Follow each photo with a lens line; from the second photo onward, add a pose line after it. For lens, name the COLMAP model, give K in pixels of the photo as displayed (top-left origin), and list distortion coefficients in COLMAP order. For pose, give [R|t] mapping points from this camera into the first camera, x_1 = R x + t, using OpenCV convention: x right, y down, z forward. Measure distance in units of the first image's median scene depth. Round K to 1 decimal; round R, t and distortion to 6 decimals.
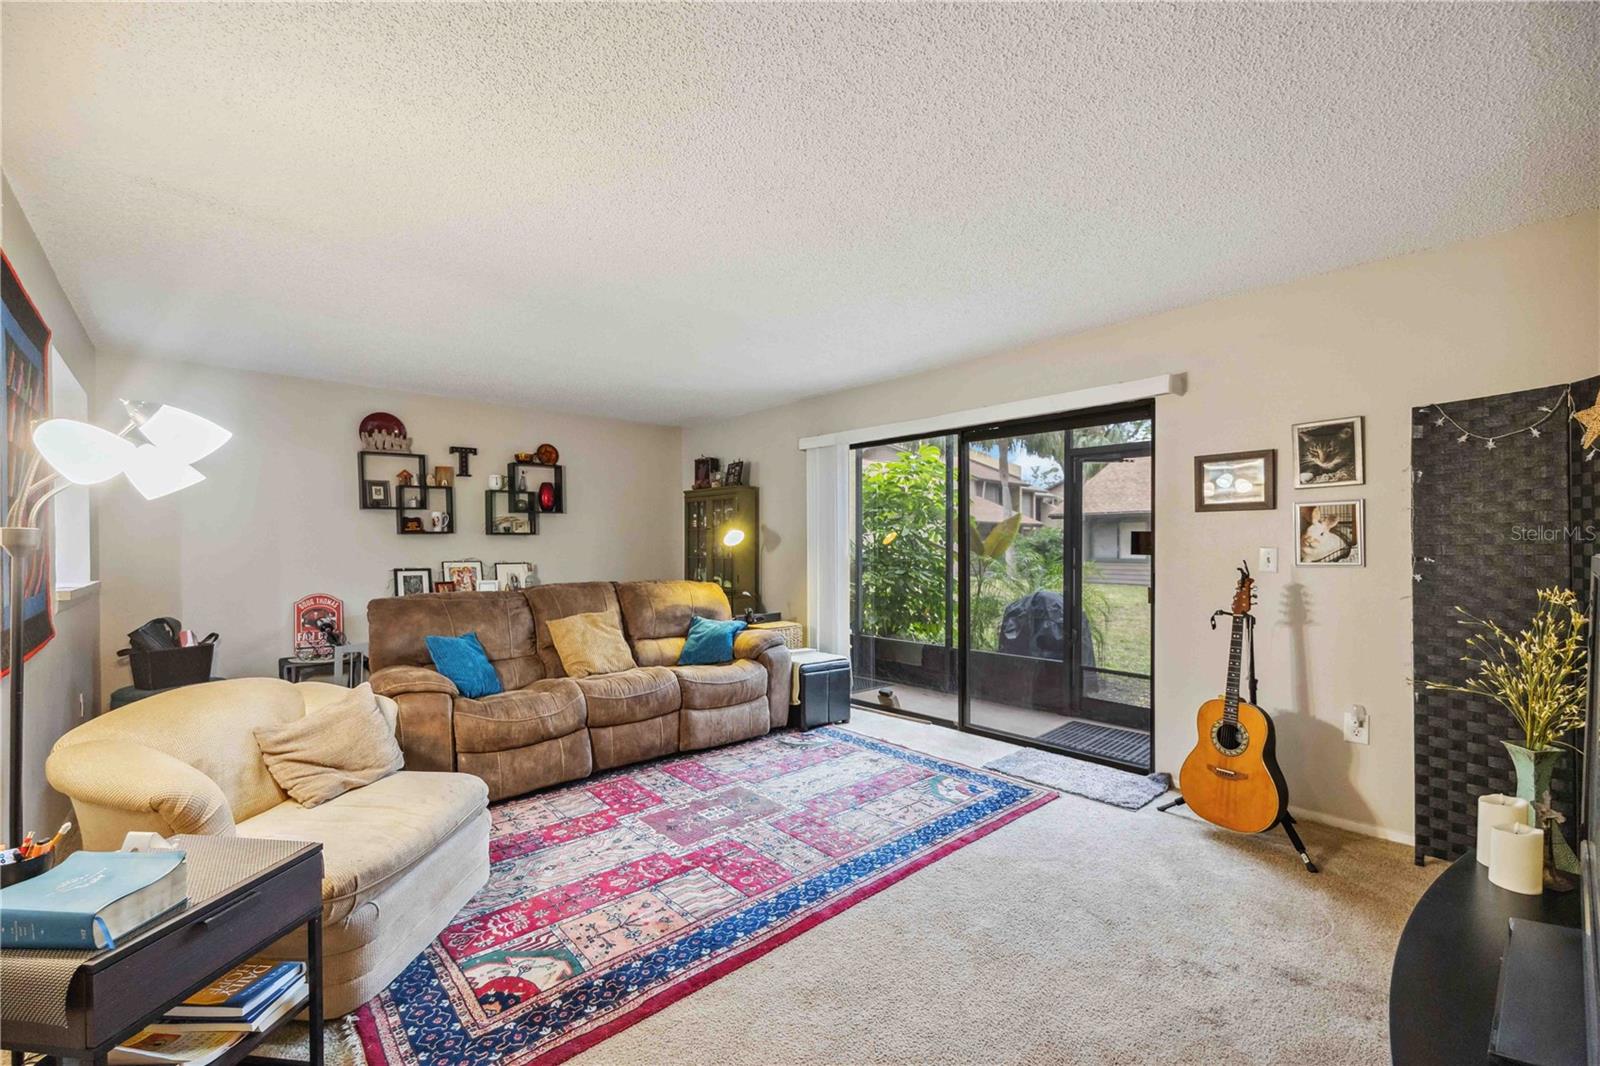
lens RADIAL K [[652.3, 0, 806.6], [0, 652.3, 548.4], [0, 0, 1]] dist [-0.000248, -0.000066]
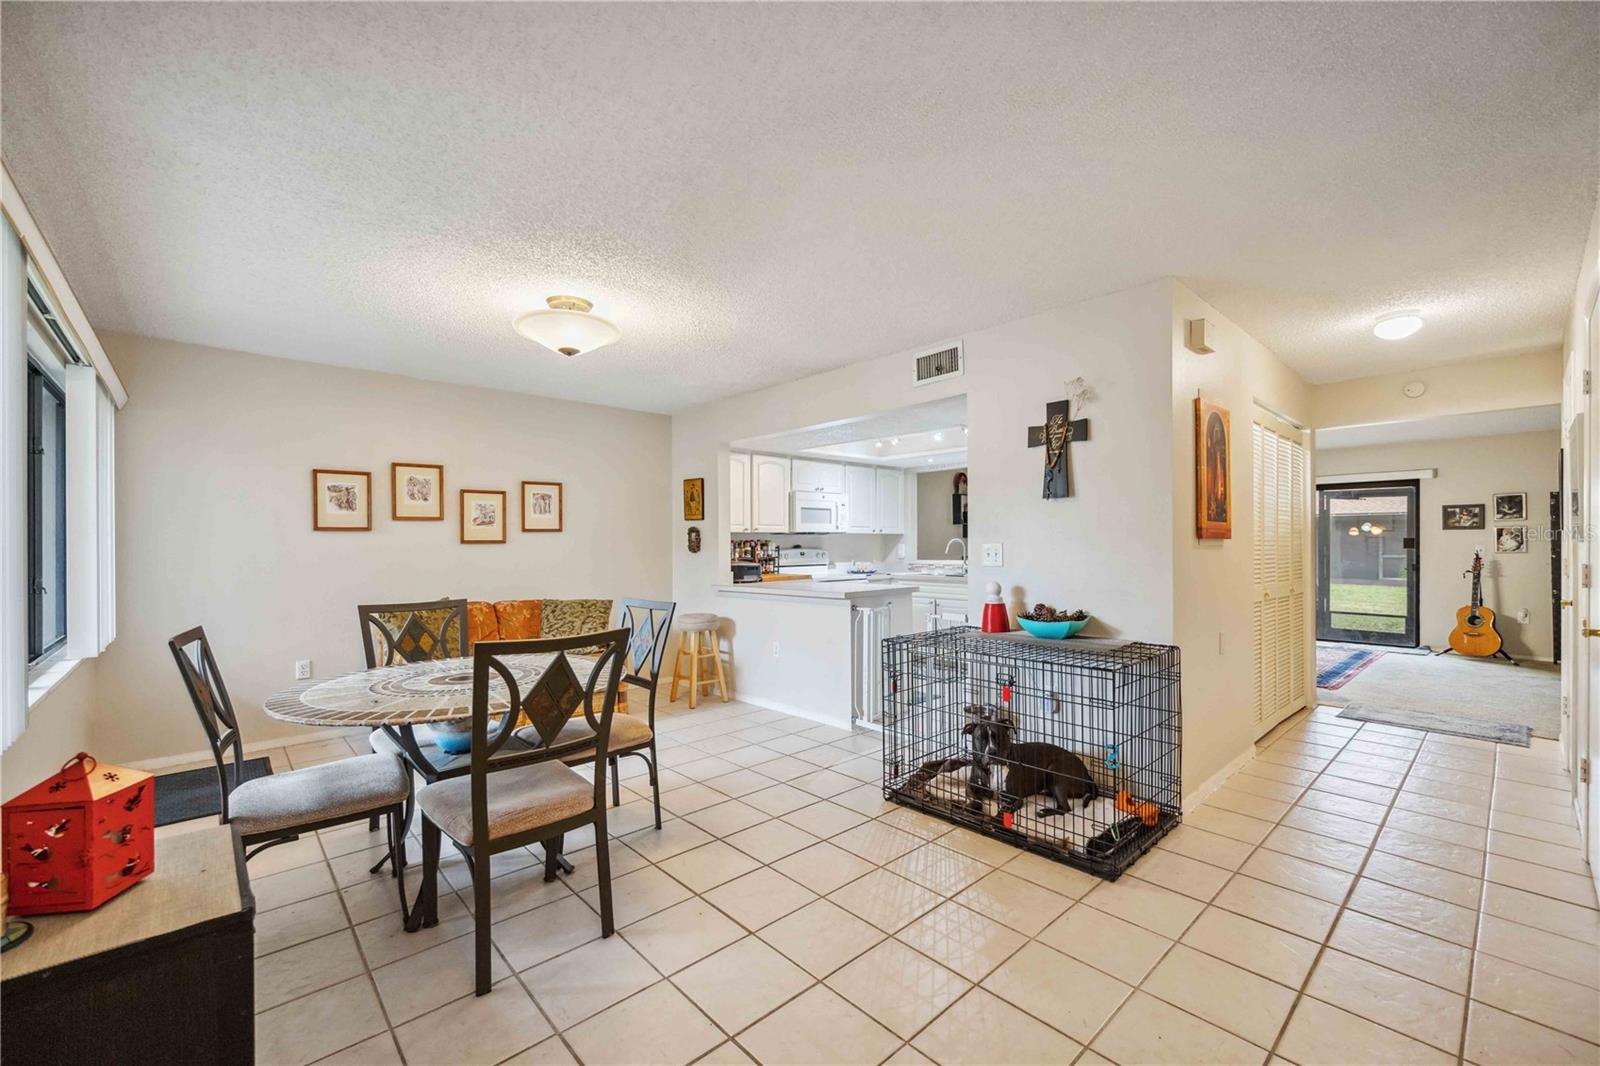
lens RADIAL K [[652.3, 0, 799.6], [0, 652.3, 541.4], [0, 0, 1]] dist [-0.000248, -0.000066]
pose [[0.999990, 0.002201, -0.003953, -1.848341], [-0.002246, 0.999931, -0.011494, 0.018376], [0.003927, 0.011502, 0.999926, -1.452981]]
